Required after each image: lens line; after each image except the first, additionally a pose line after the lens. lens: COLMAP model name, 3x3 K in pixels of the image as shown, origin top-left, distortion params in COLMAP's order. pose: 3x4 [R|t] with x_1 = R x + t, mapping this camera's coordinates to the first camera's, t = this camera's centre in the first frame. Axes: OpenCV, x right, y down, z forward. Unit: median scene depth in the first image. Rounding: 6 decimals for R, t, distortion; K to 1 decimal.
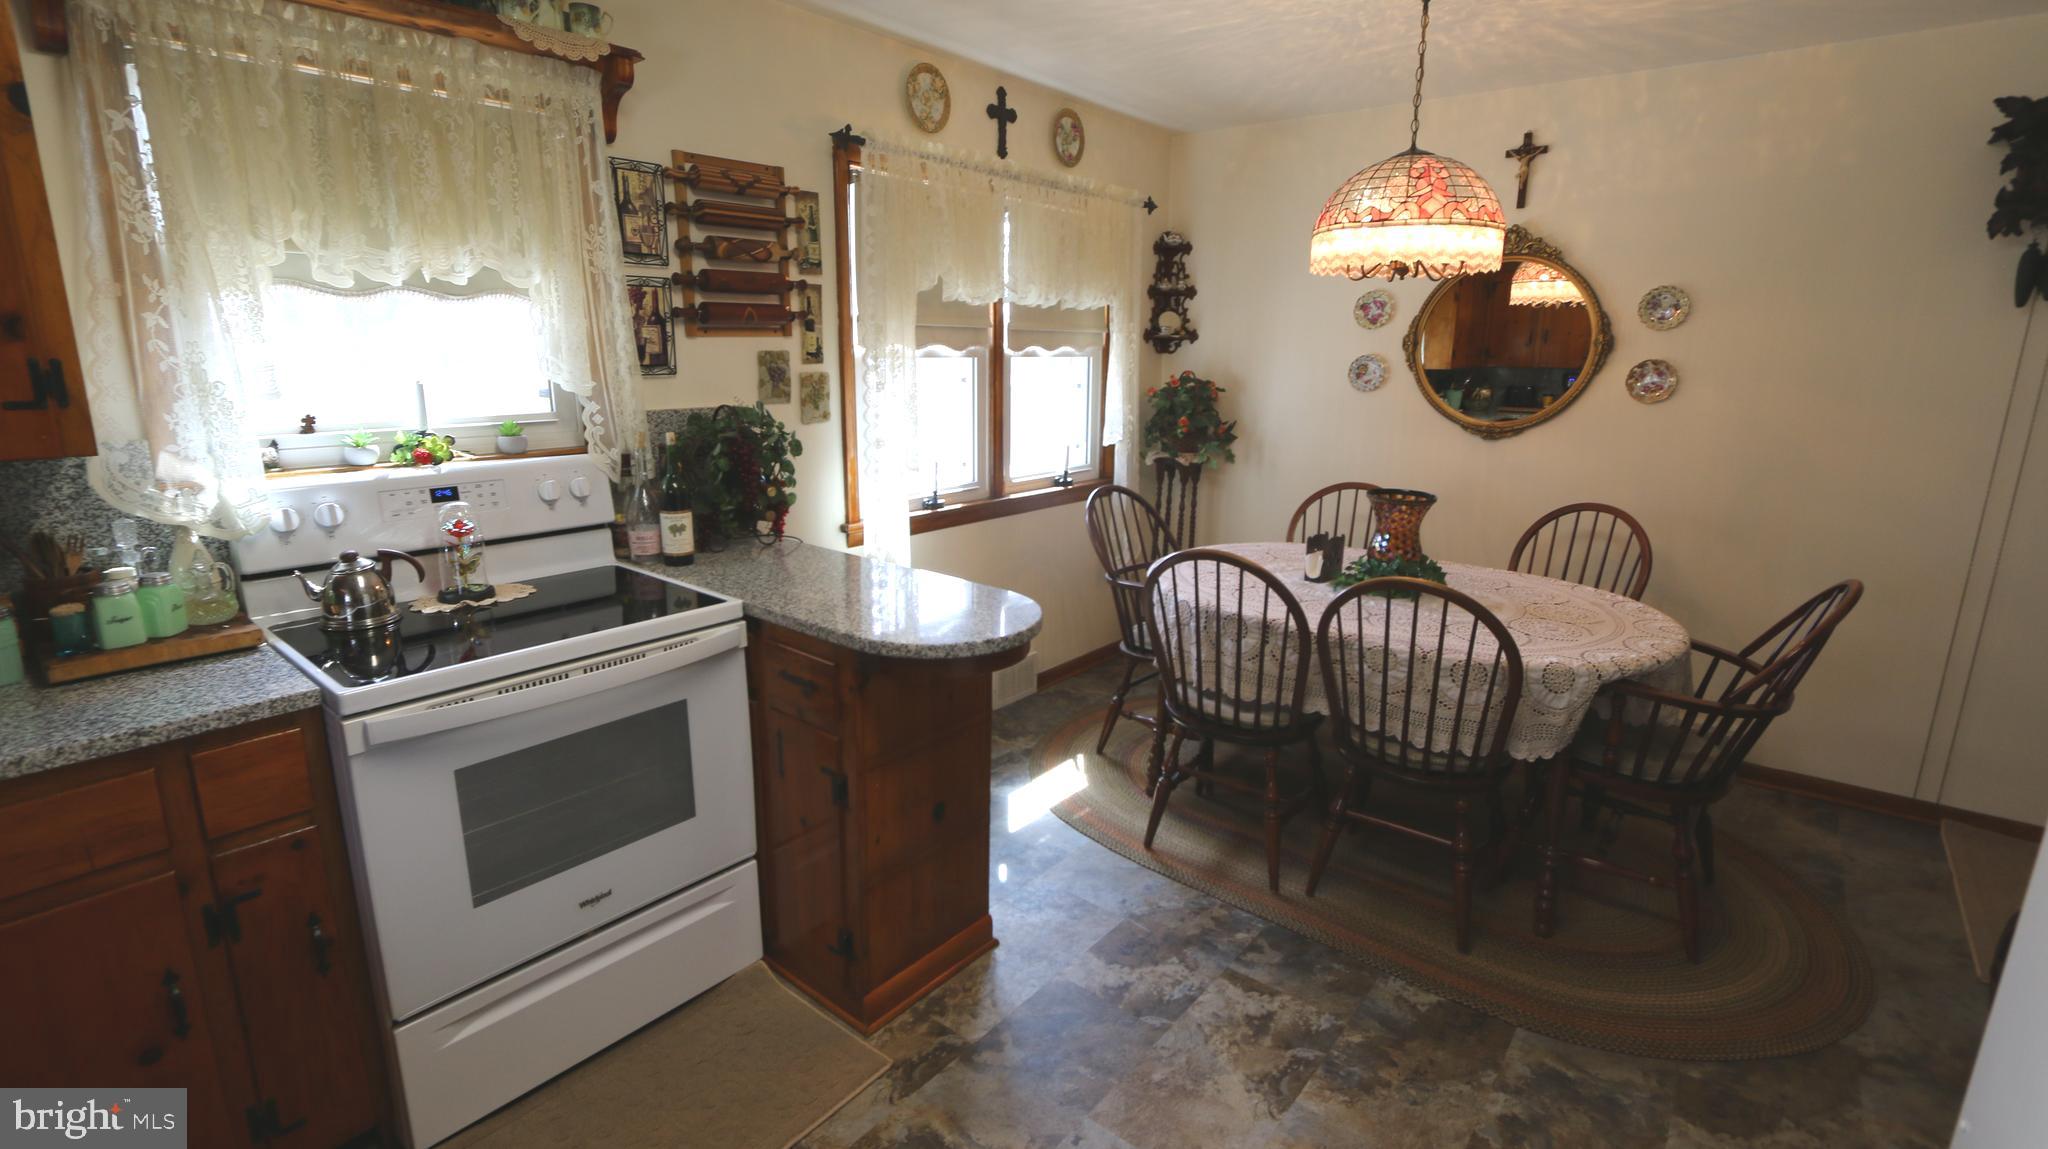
lens RADIAL K [[943.6, 0, 1015.9], [0, 943.6, 568.5], [0, 0, 1]] dist [-0.023254, 0.004538]
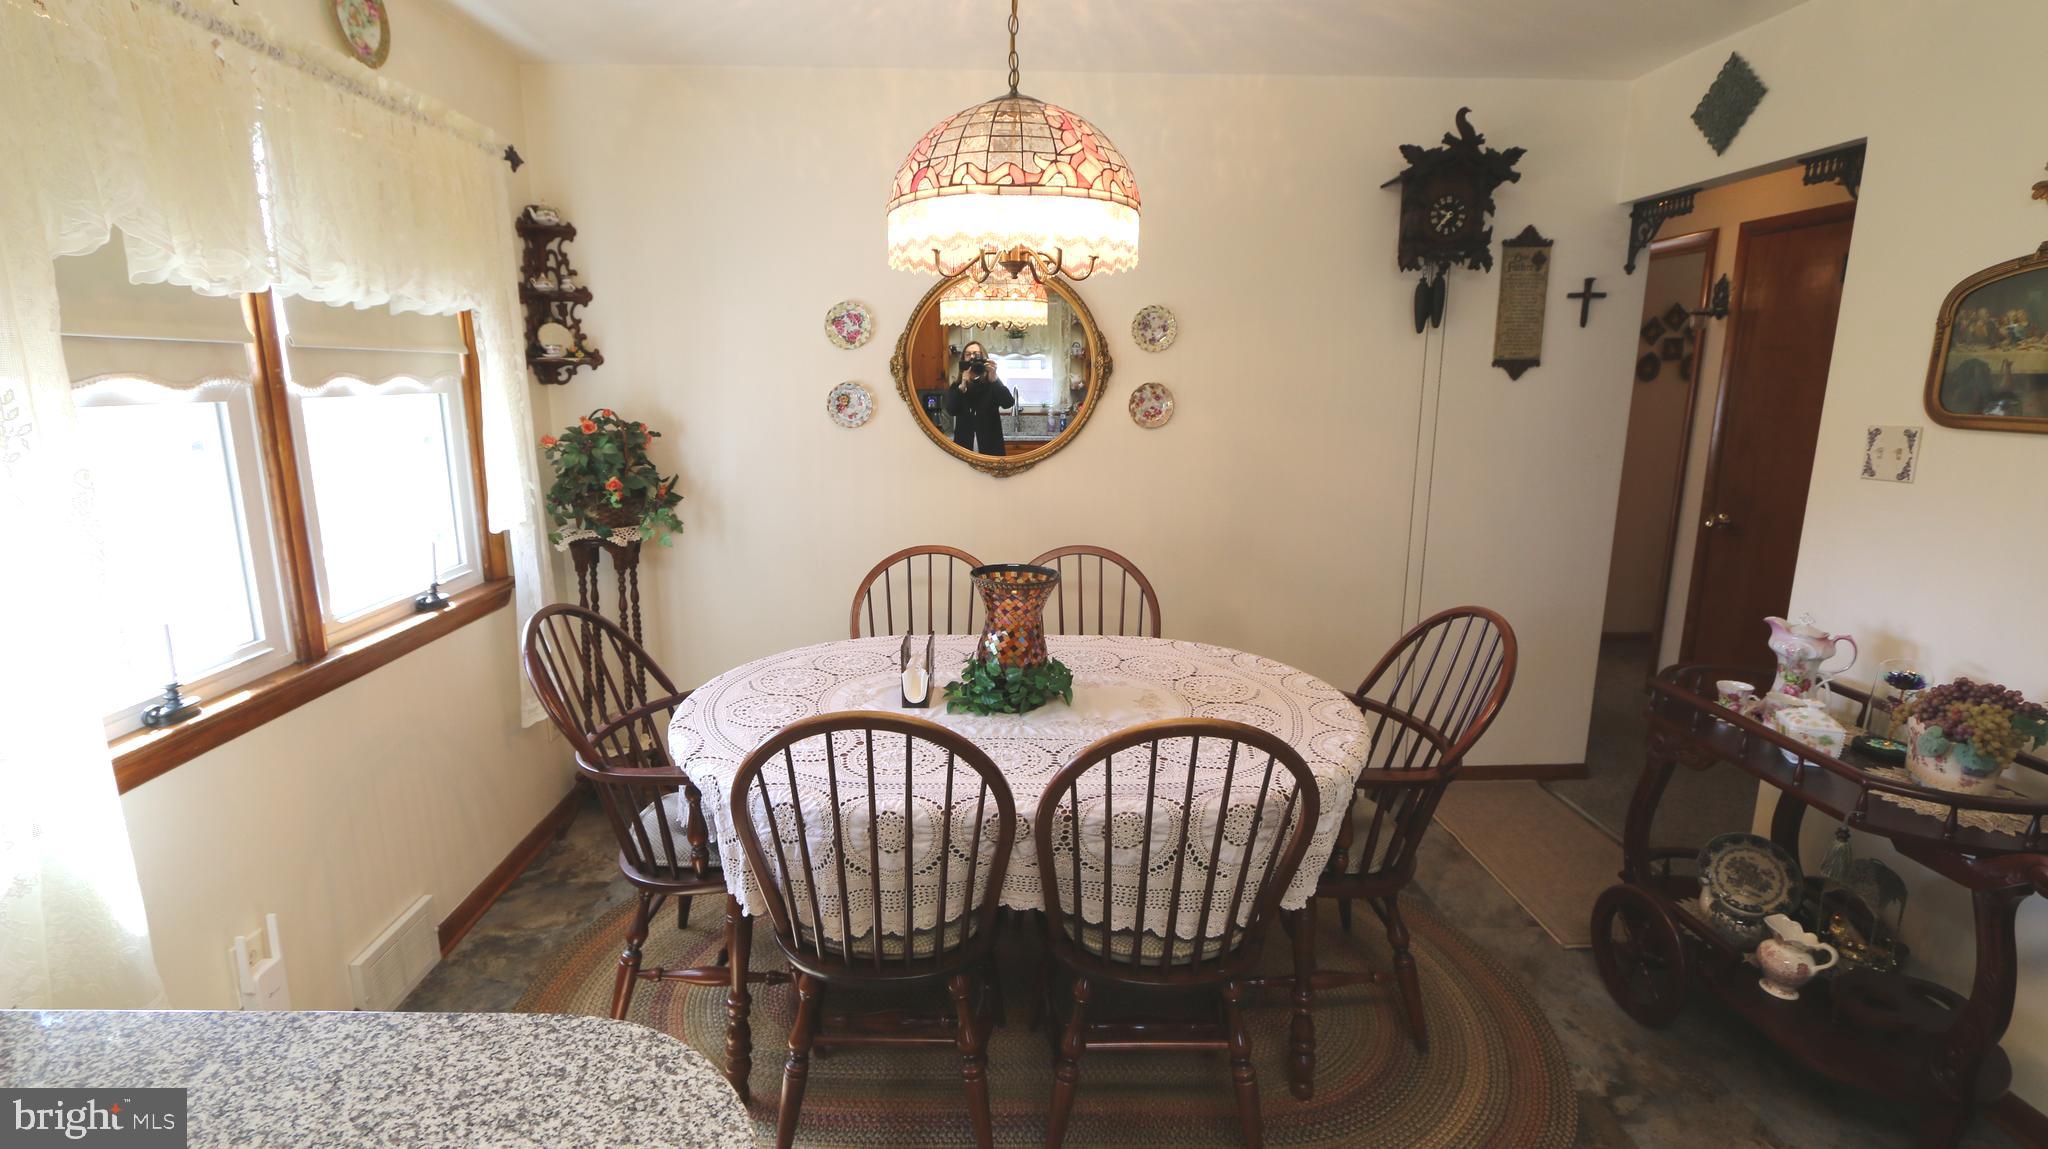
lens RADIAL K [[943.6, 0, 1024.0], [0, 943.6, 568.9], [0, 0, 1]] dist [-0.023254, 0.004538]
pose [[0.750488, -0.139446, 0.646005, -0.051700], [0.154546, 0.987414, 0.033601, -0.079896], [-0.642560, 0.074620, 0.762593, 0.327926]]
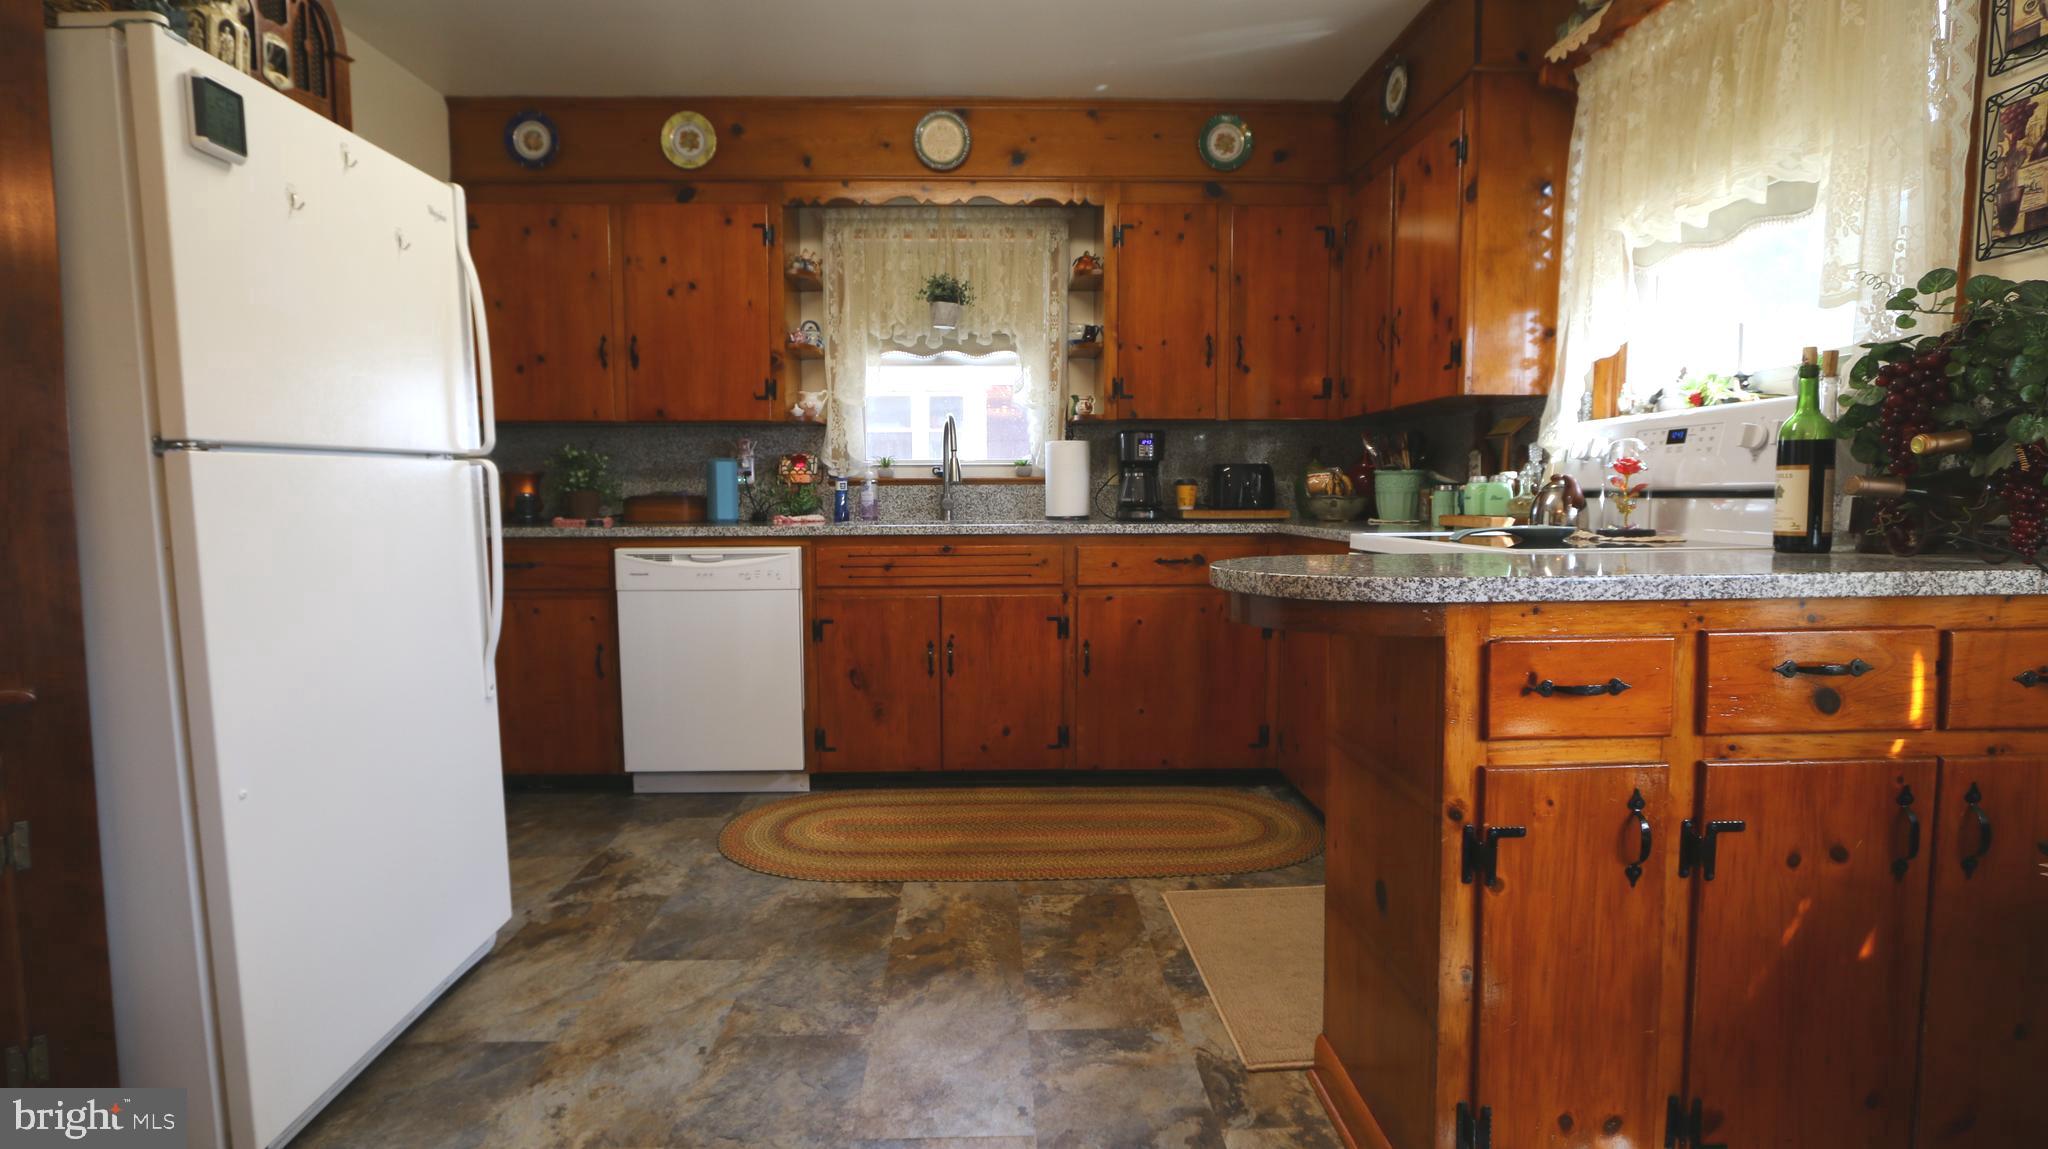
lens RADIAL K [[943.6, 0, 1019.2], [0, 943.6, 576.2], [0, 0, 1]] dist [-0.023254, 0.004538]
pose [[-0.752945, 0.058186, -0.655506, 0.334614], [-0.145459, 0.956731, 0.252005, -0.052844], [0.641807, 0.285095, -0.711902, 0.801865]]
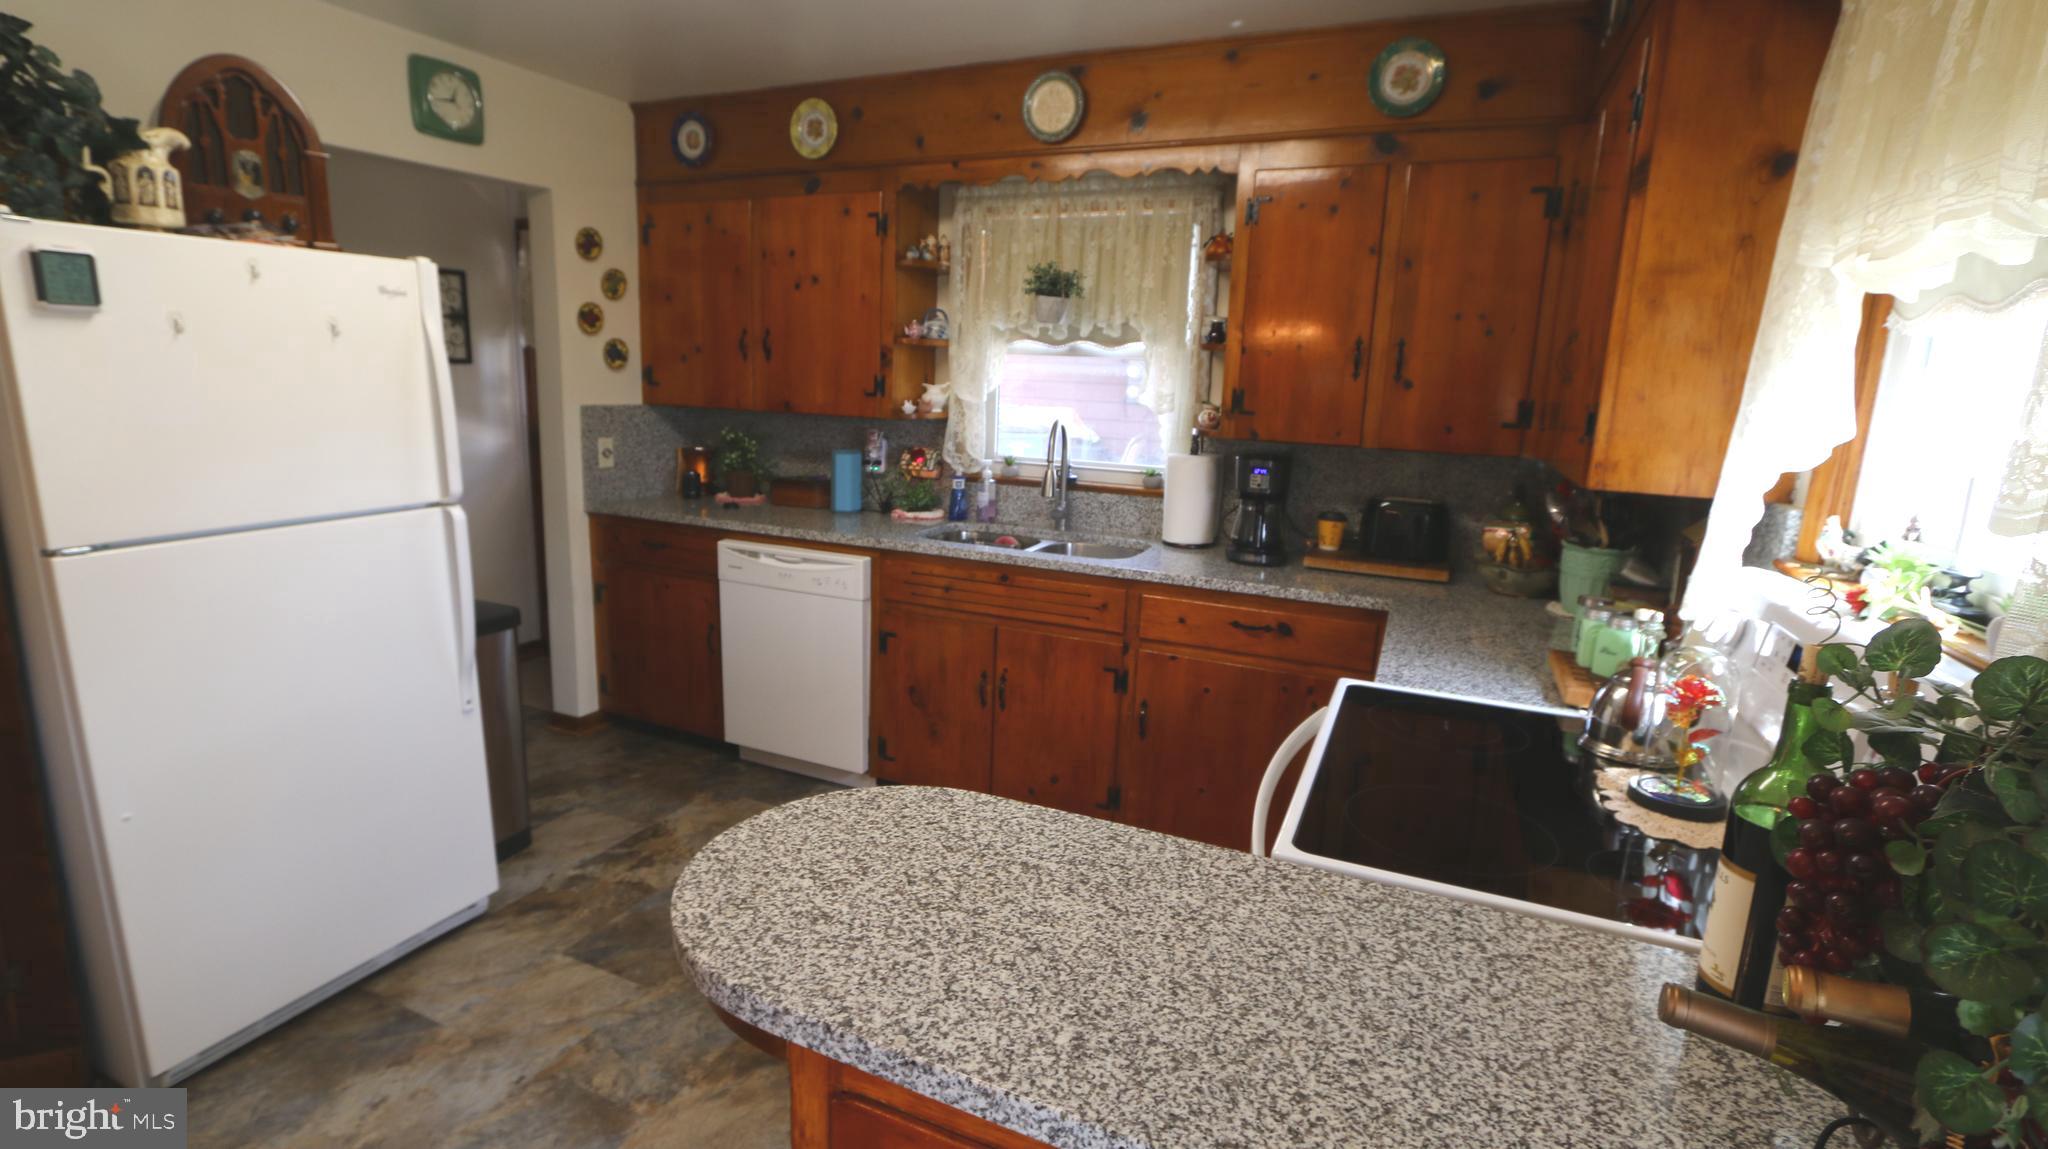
lens RADIAL K [[943.6, 0, 1012.8], [0, 943.6, 575.1], [0, 0, 1]] dist [-0.023254, 0.004538]
pose [[-0.965332, 0.015346, -0.260572, 0.002005], [-0.096319, 0.906877, 0.410239, -0.185025], [0.242602, 0.421115, -0.873960, 0.835486]]
